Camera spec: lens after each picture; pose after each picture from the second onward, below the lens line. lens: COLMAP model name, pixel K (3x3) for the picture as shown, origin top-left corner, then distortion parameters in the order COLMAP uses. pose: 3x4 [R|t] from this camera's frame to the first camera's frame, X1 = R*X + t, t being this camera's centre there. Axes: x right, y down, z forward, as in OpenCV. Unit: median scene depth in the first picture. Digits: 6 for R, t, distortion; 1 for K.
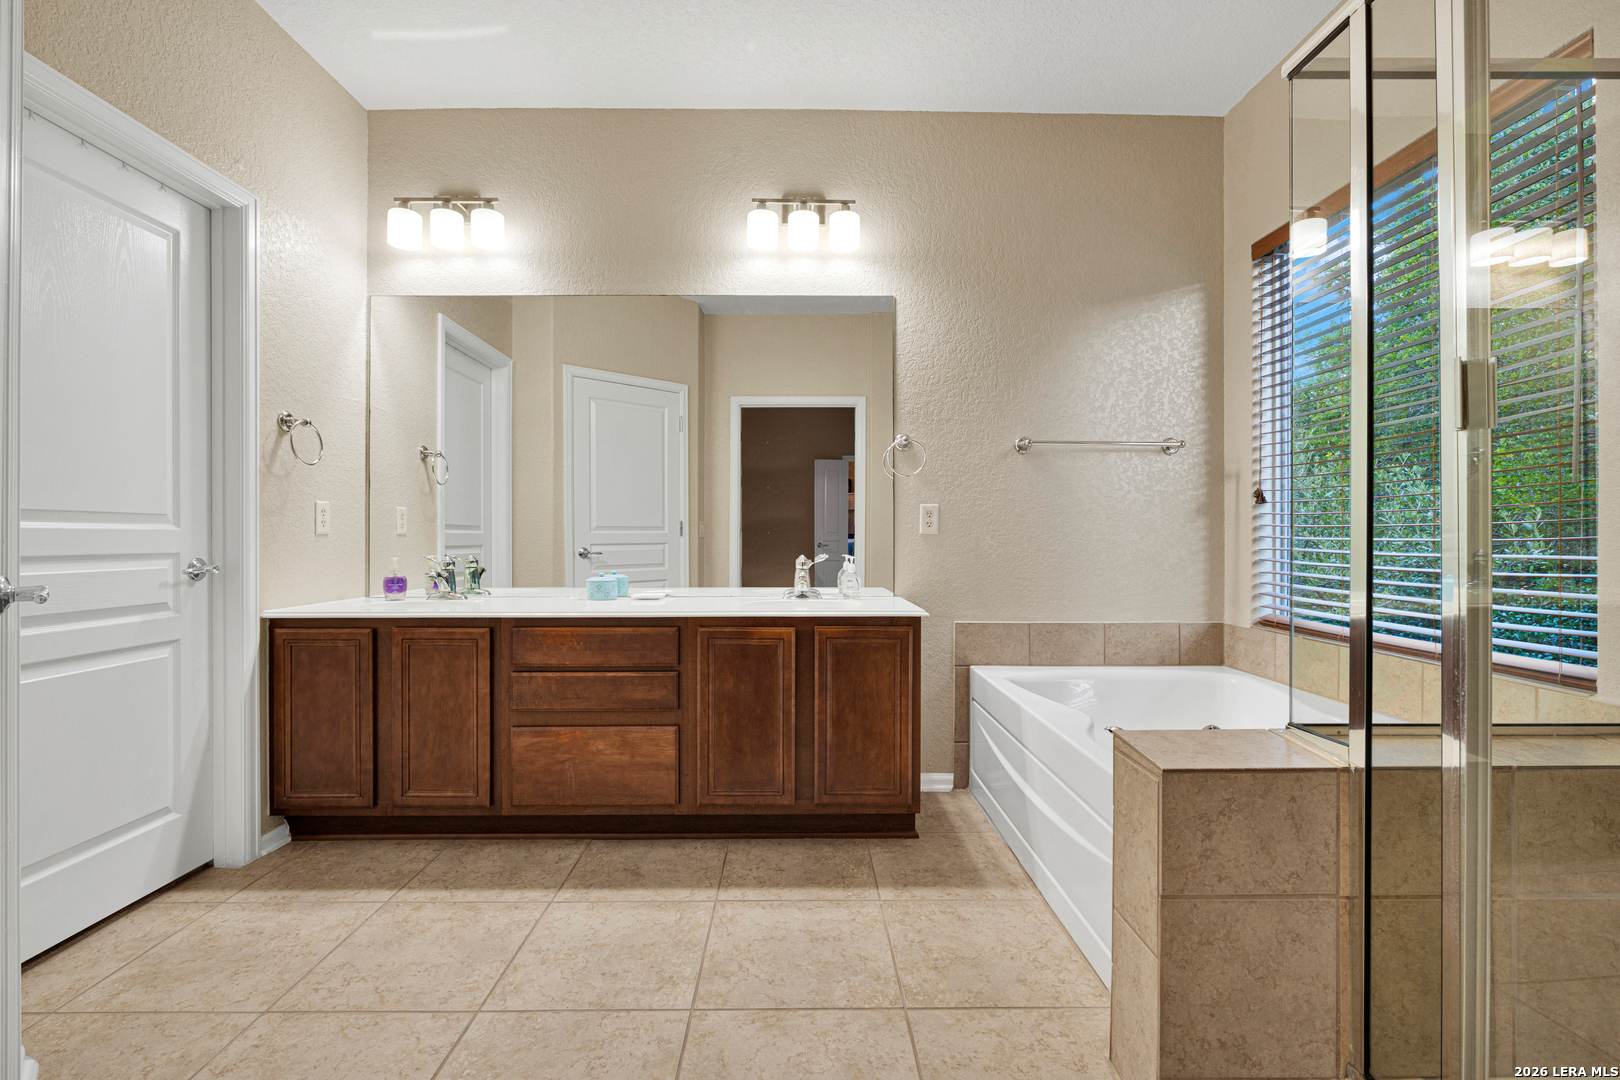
lens RADIAL K [[721.0, 0, 816.5], [0, 721.0, 540.0], [0, 0, 1]] dist [-0.010571, -0.000387]
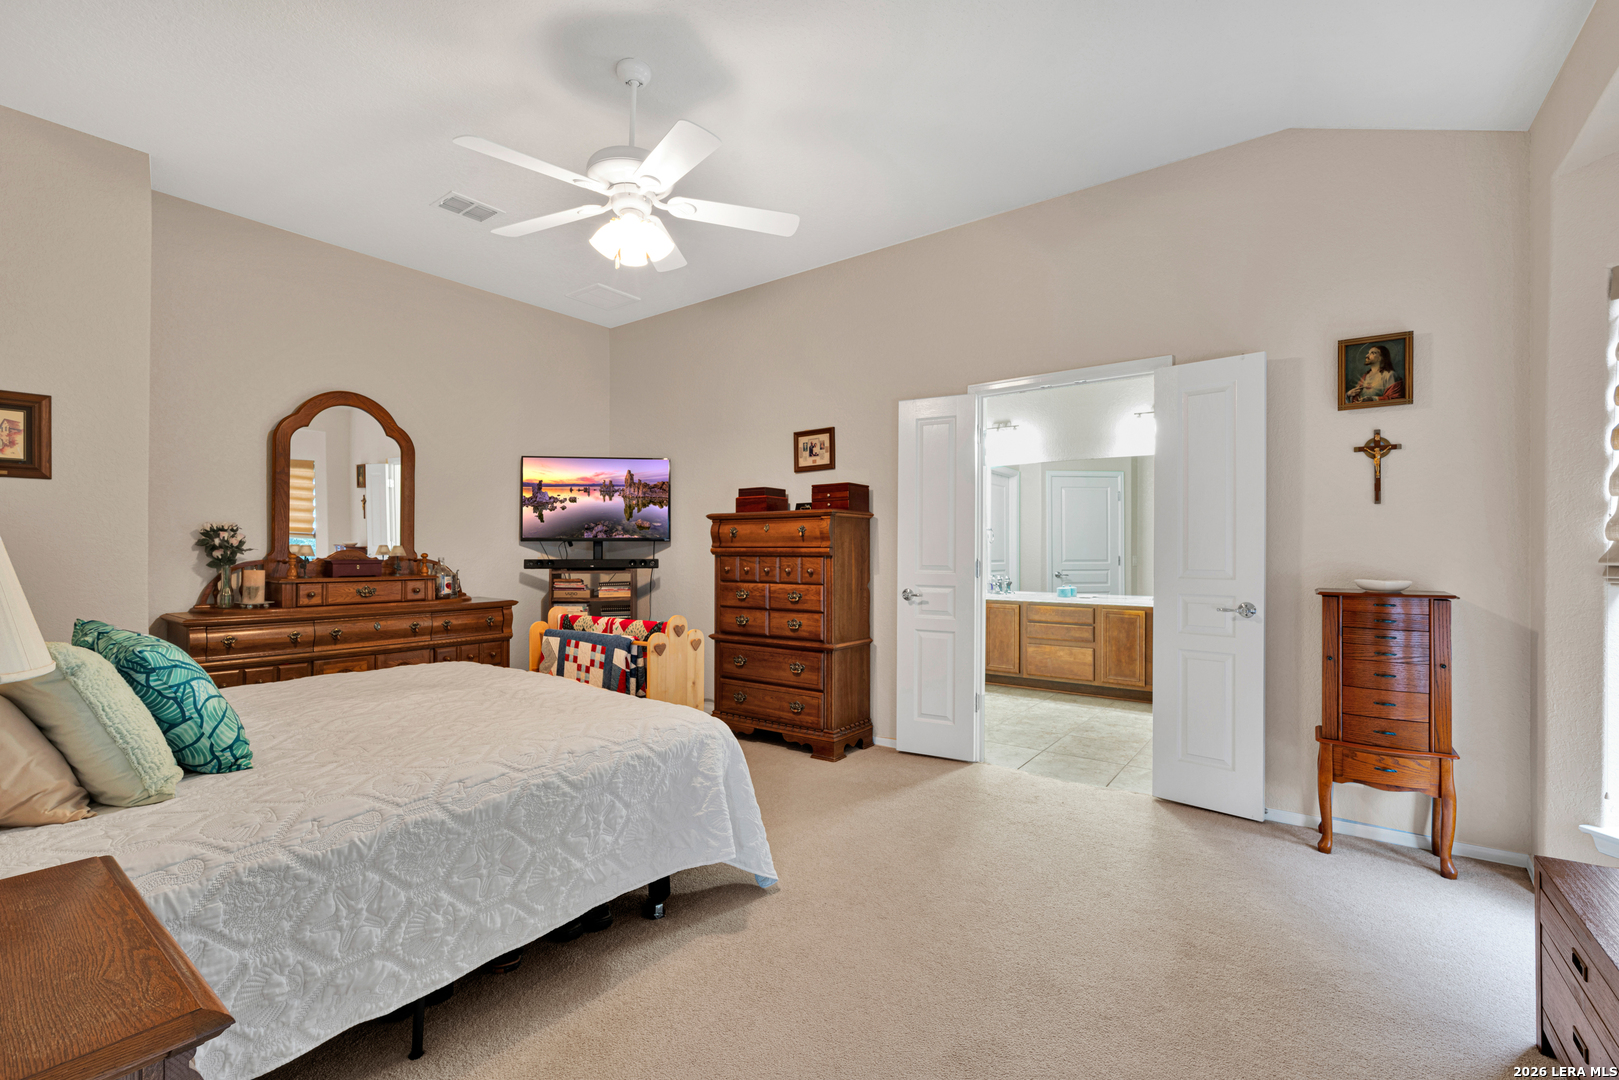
lens RADIAL K [[704.8, 0, 814.7], [0, 704.8, 552.8], [0, 0, 1]] dist [-0.012865, -0.000250]
pose [[0.794909, 0.000867, -0.606728, 0.503831], [-0.004747, 0.999977, -0.004791, -0.051710], [0.606711, 0.006689, 0.794895, -1.475940]]
